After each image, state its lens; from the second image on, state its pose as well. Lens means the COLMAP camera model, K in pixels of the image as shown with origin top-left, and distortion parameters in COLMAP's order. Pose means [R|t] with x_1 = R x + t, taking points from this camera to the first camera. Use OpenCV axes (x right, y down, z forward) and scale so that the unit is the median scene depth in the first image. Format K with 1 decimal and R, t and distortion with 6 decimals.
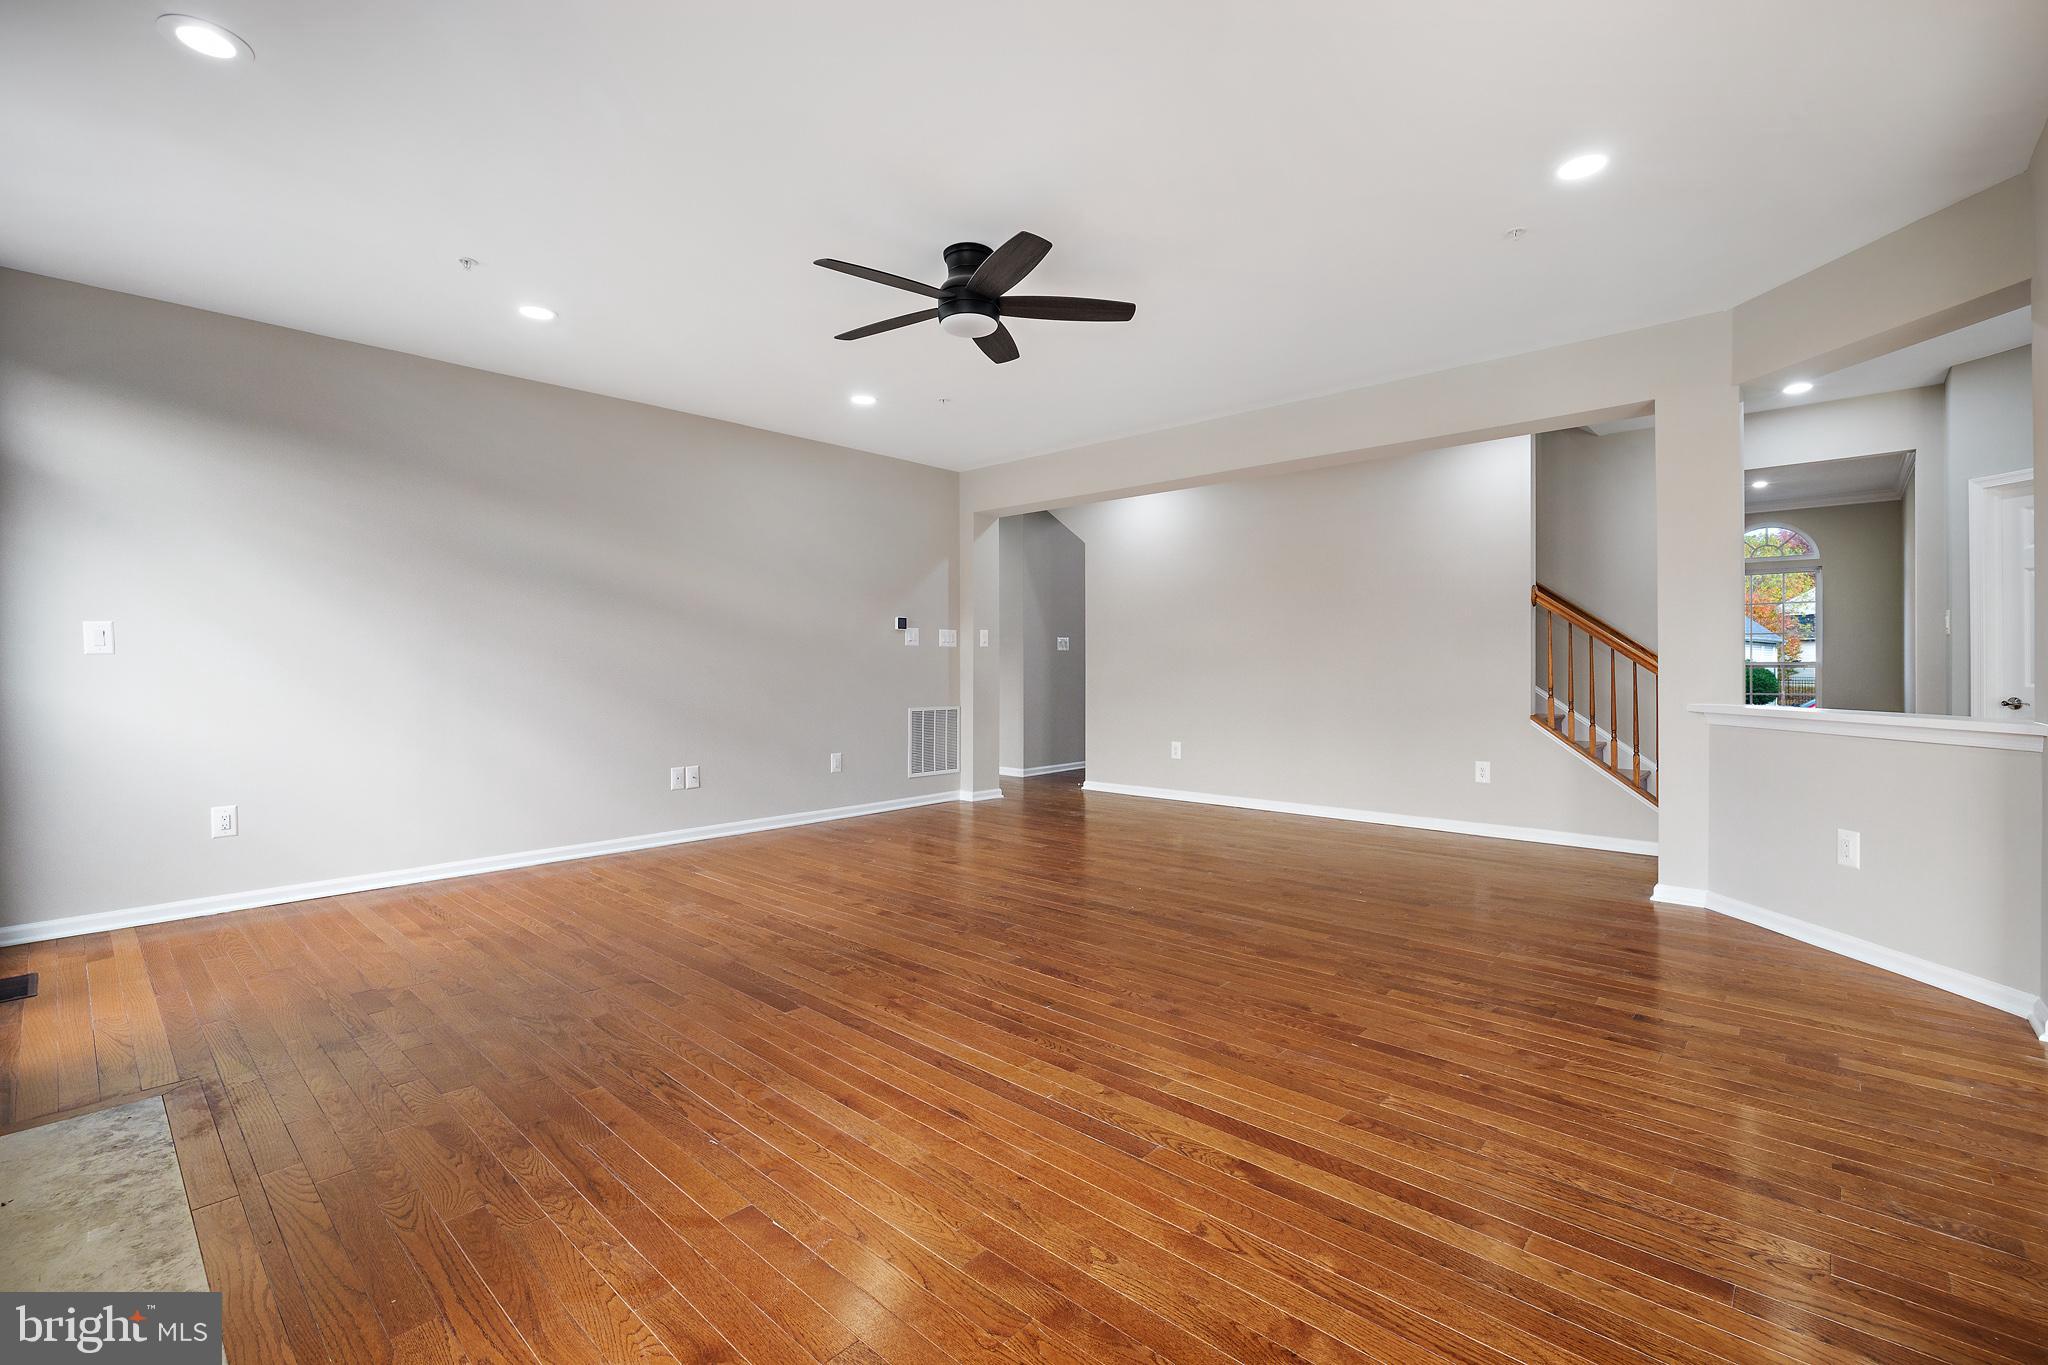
lens RADIAL K [[917.7, 0, 1026.0], [0, 917.7, 672.1], [0, 0, 1]] dist [-0.011204, -0.000323]
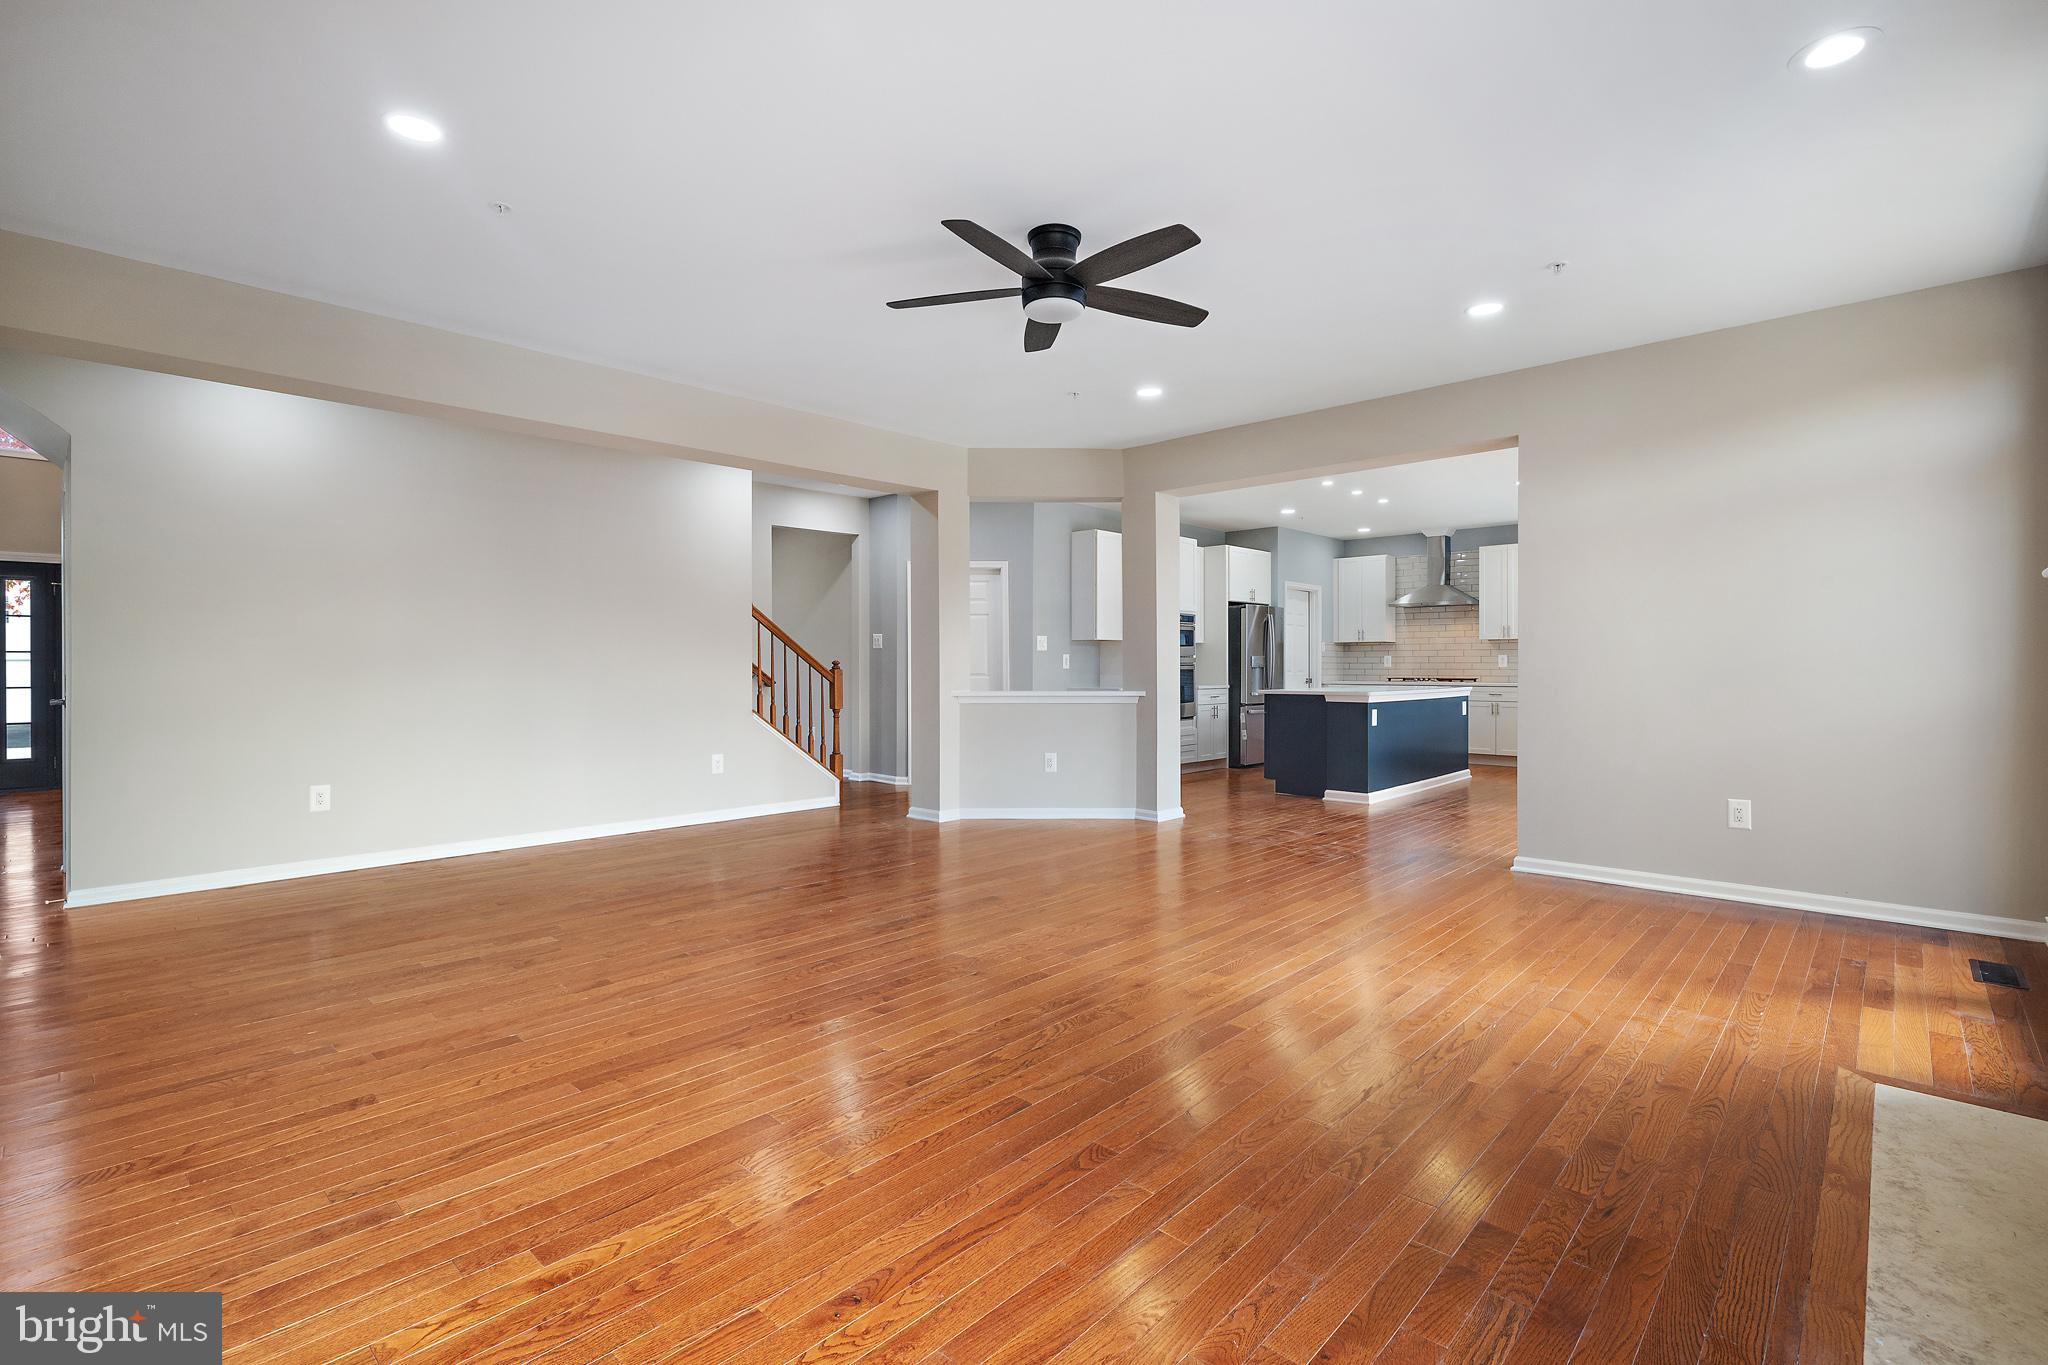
lens RADIAL K [[945.1, 0, 1023.4], [0, 945.1, 682.4], [0, 0, 1]] dist [-0.019652, 0.000521]
pose [[-0.004897, -0.014852, 0.999878, -1.251912], [0.012334, 0.999813, 0.014912, -0.003506], [-0.999912, 0.012406, -0.004713, 1.253549]]
